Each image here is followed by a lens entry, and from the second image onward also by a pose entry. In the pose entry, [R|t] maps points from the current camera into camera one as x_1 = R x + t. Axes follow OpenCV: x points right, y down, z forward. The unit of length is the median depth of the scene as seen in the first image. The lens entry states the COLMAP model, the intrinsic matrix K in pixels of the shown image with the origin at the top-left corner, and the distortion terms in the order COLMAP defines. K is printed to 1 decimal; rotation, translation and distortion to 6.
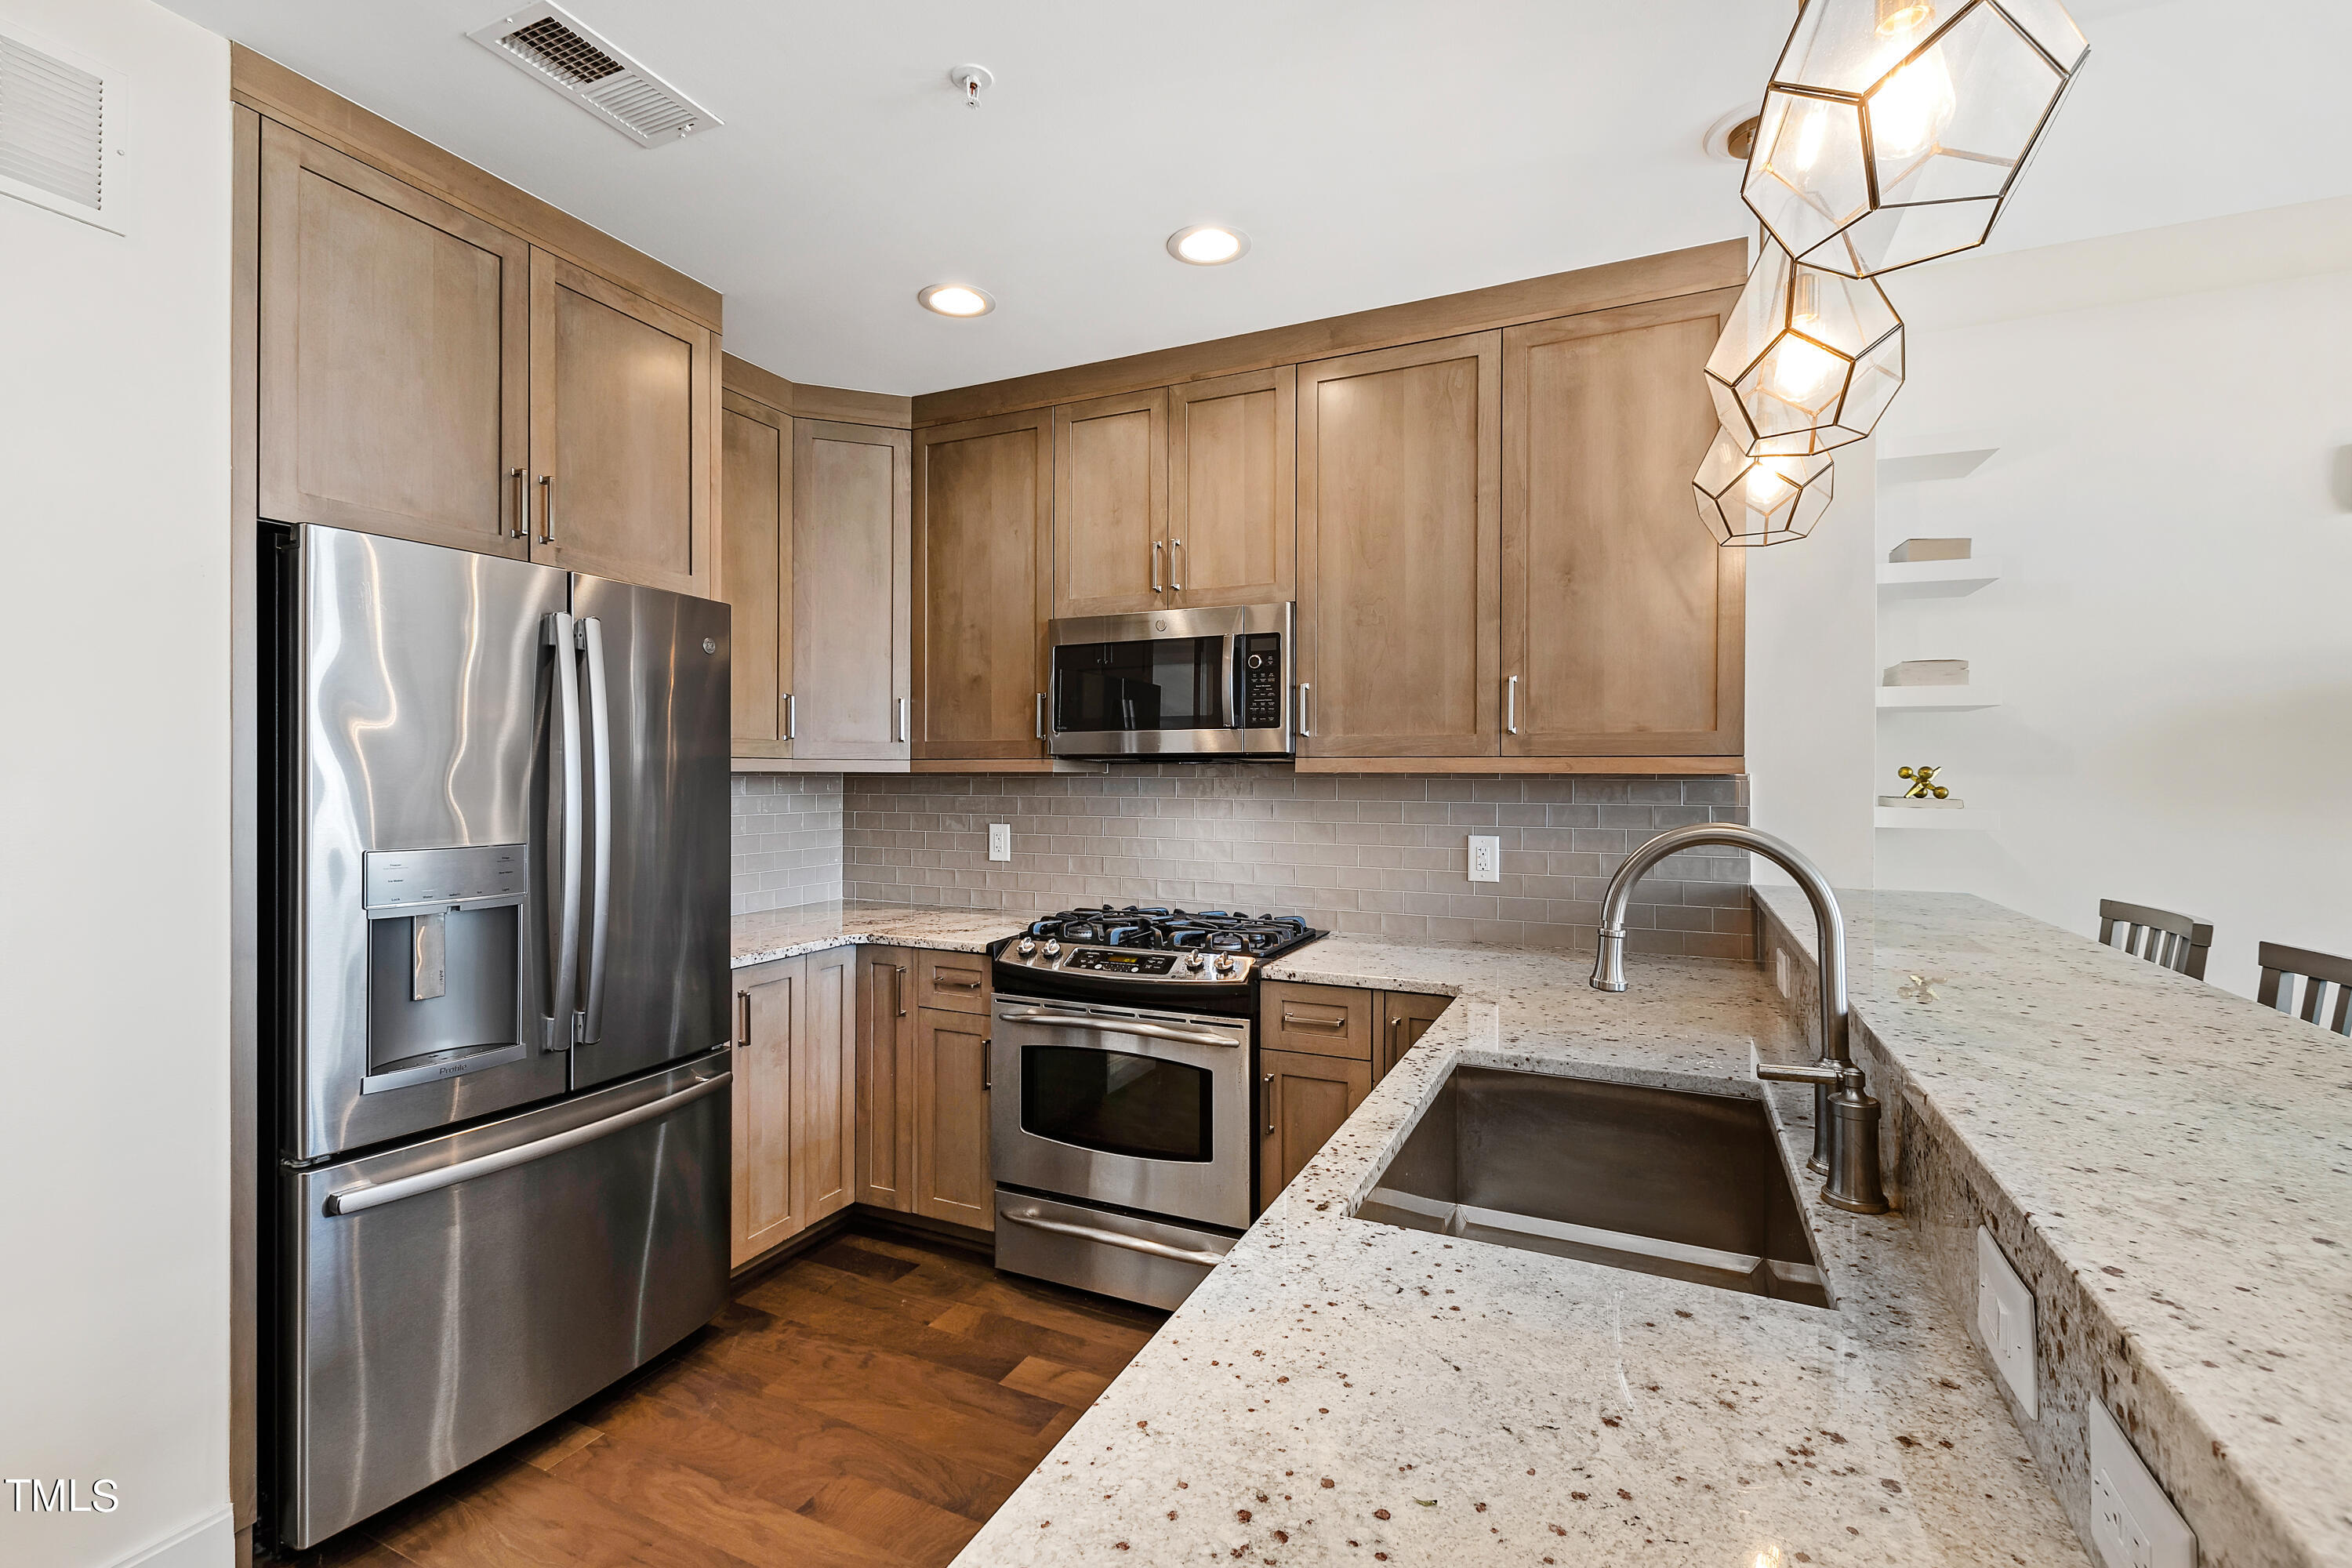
lens RADIAL K [[1040.6, 0, 1170.8], [0, 1040.6, 781.9], [0, 0, 1]] dist [0.002104, 0.000068]
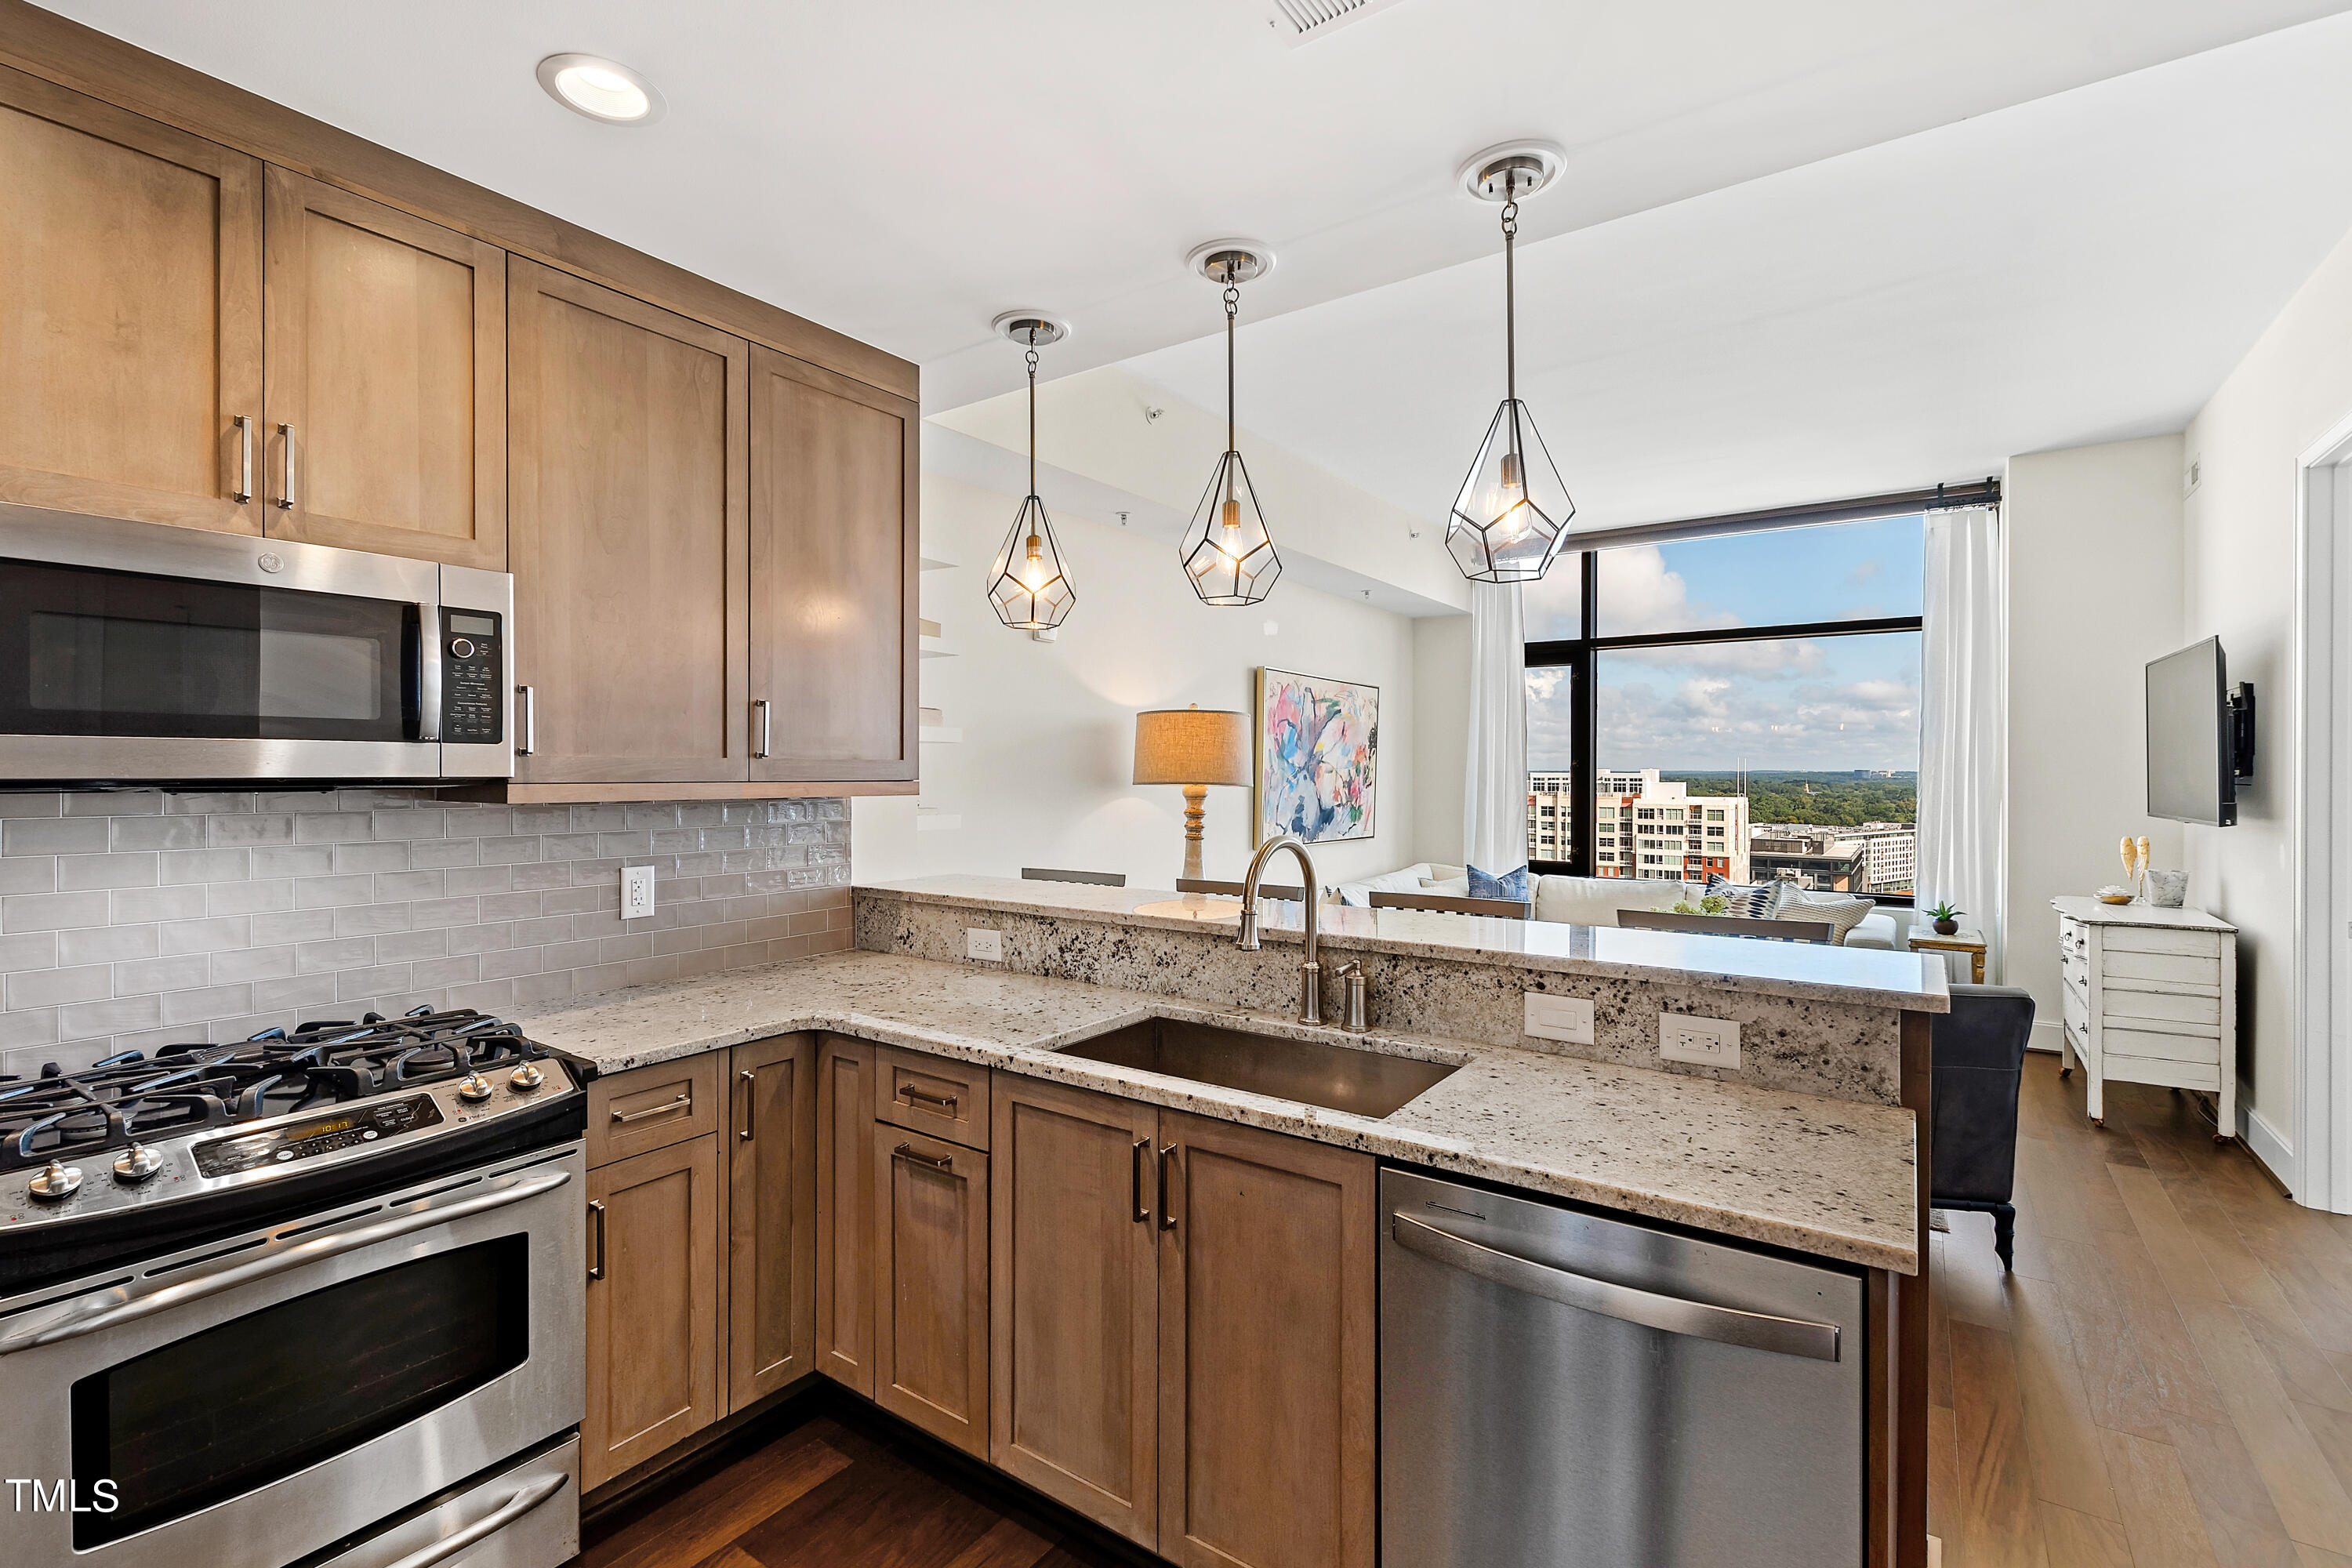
lens RADIAL K [[1051.0, 0, 1167.9], [0, 1051.0, 773.1], [0, 0, 1]] dist [0.004047, -0.000121]
pose [[0.181232, -0.004728, 0.983429, -0.531759], [0.004180, 0.999983, 0.004038, -0.032031], [-0.983432, 0.003379, 0.181249, 0.402772]]
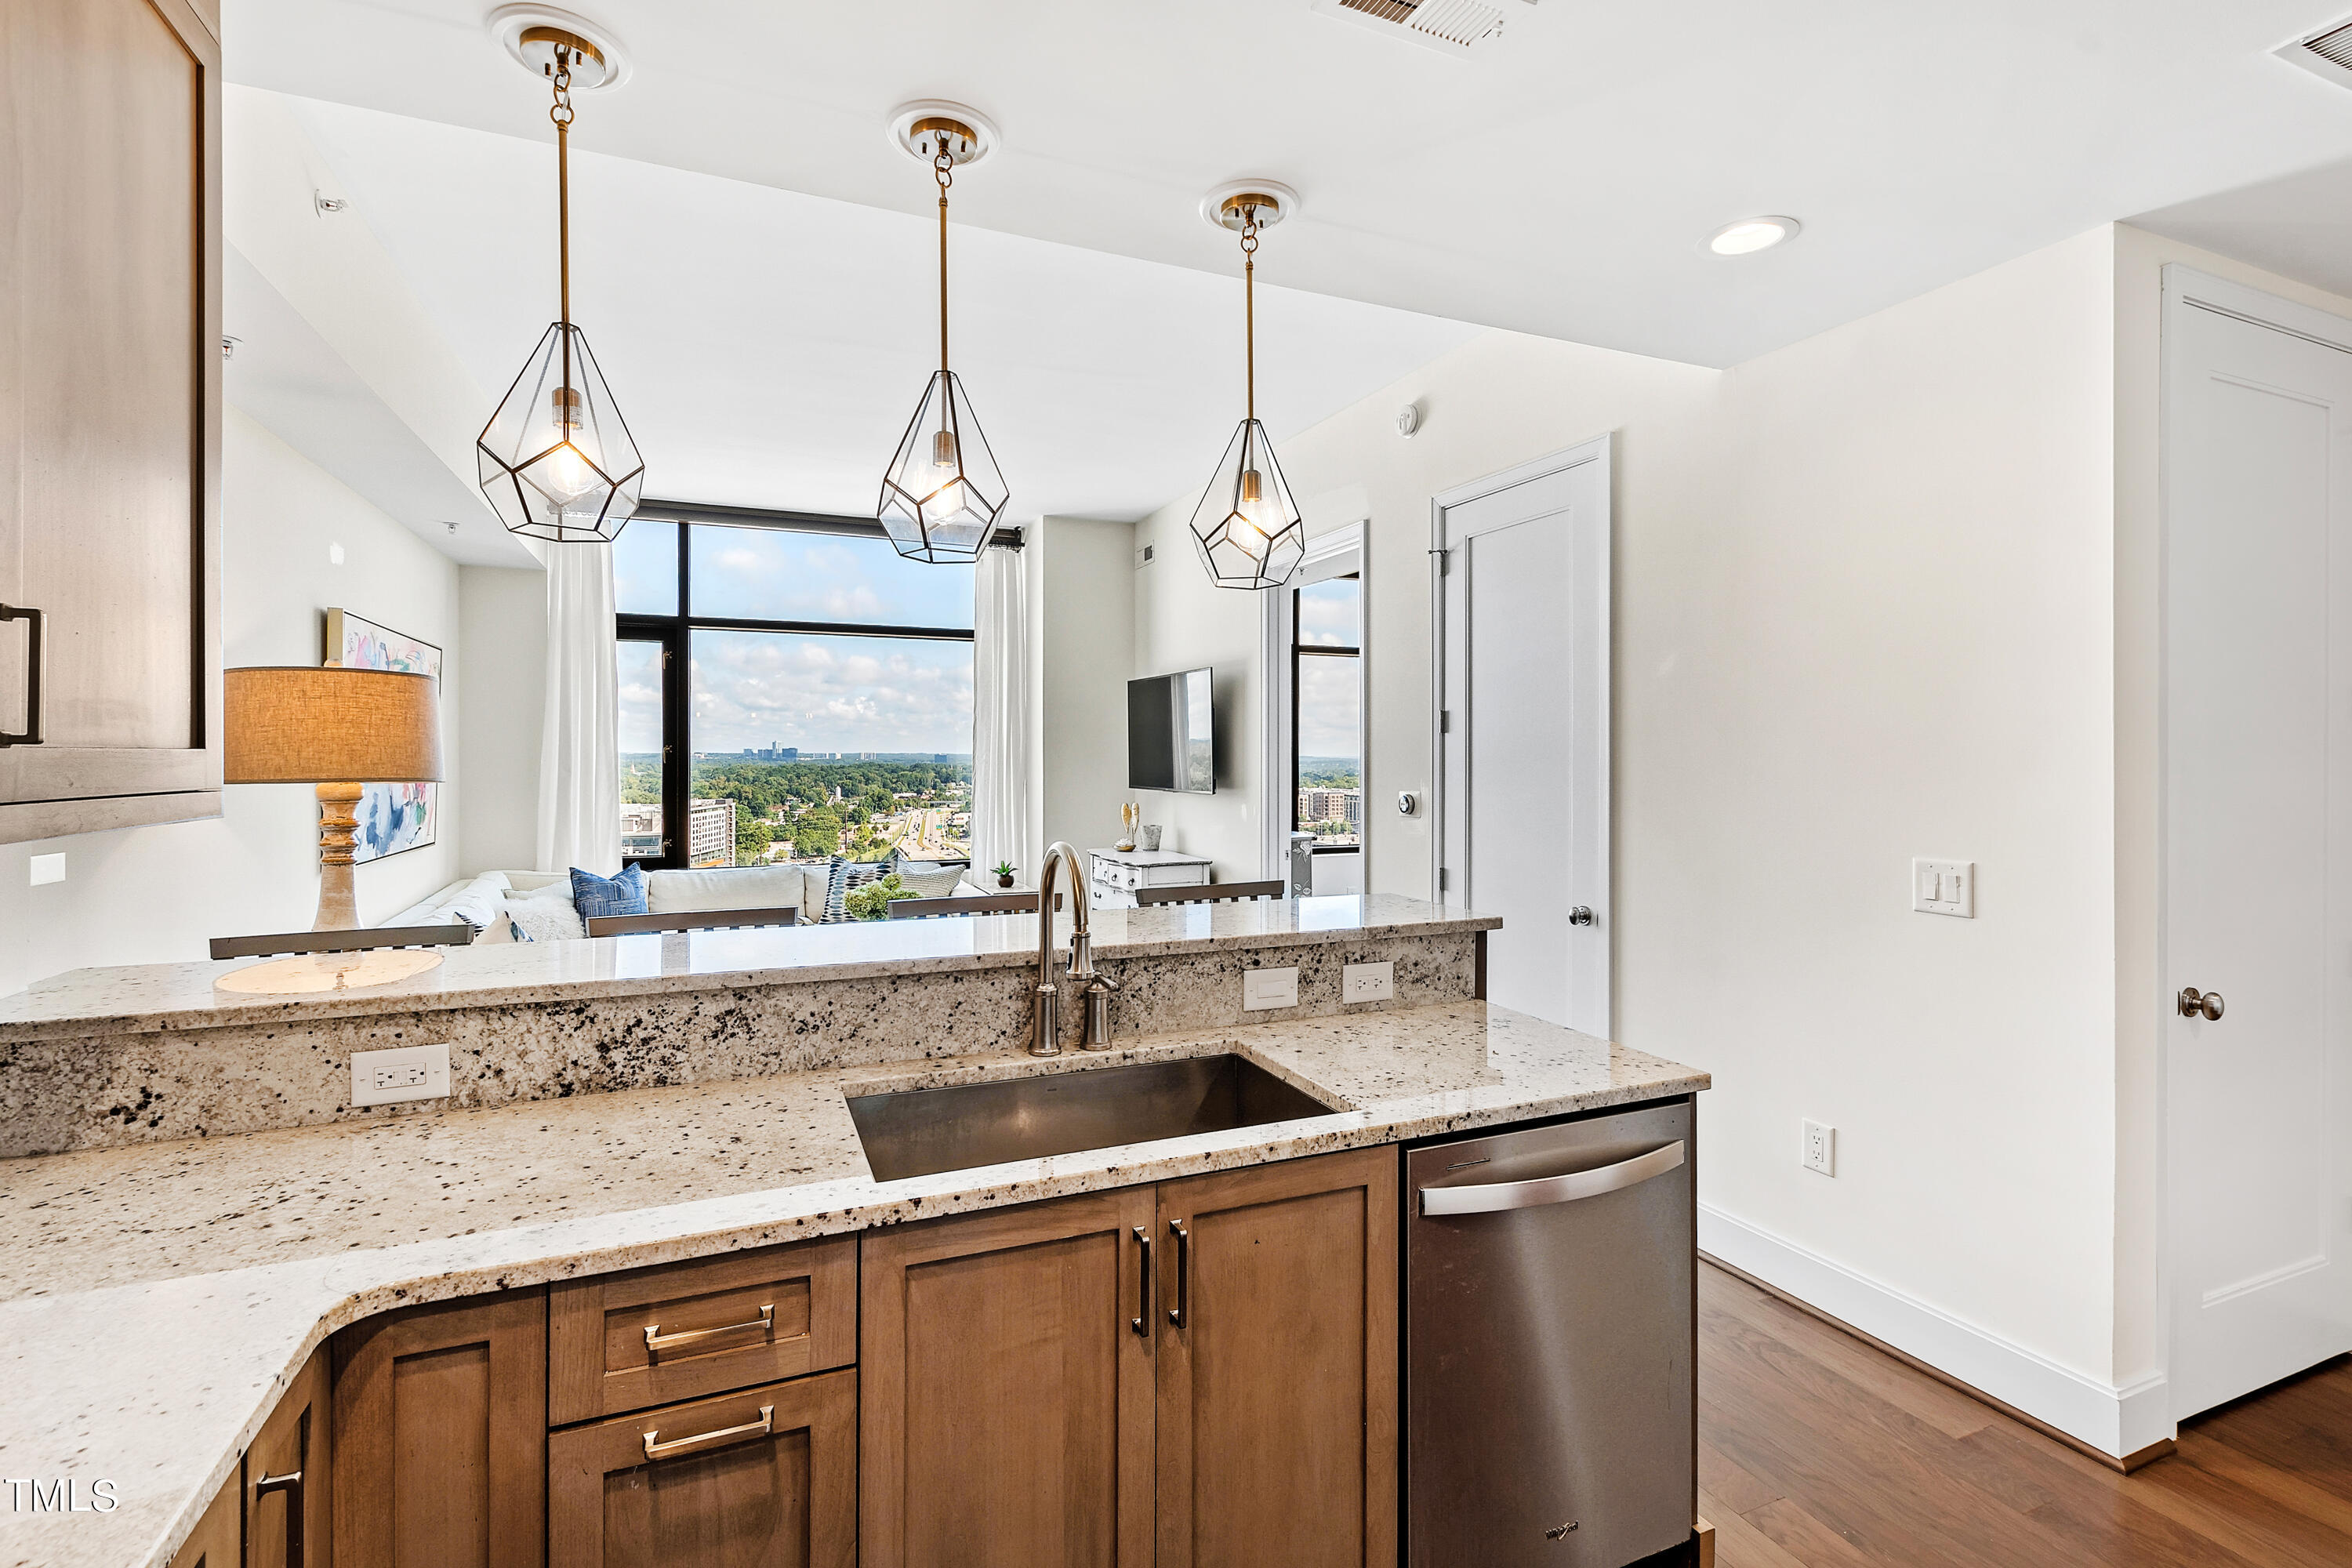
lens RADIAL K [[1056.1, 0, 1155.2], [0, 1056.1, 754.4], [0, 0, 1]] dist [0.001619, 0.000258]
pose [[-0.733651, -0.004550, 0.679511, -0.257920], [-0.000754, 0.999982, 0.005883, -0.042572], [-0.679526, 0.003804, -0.733642, 0.913486]]
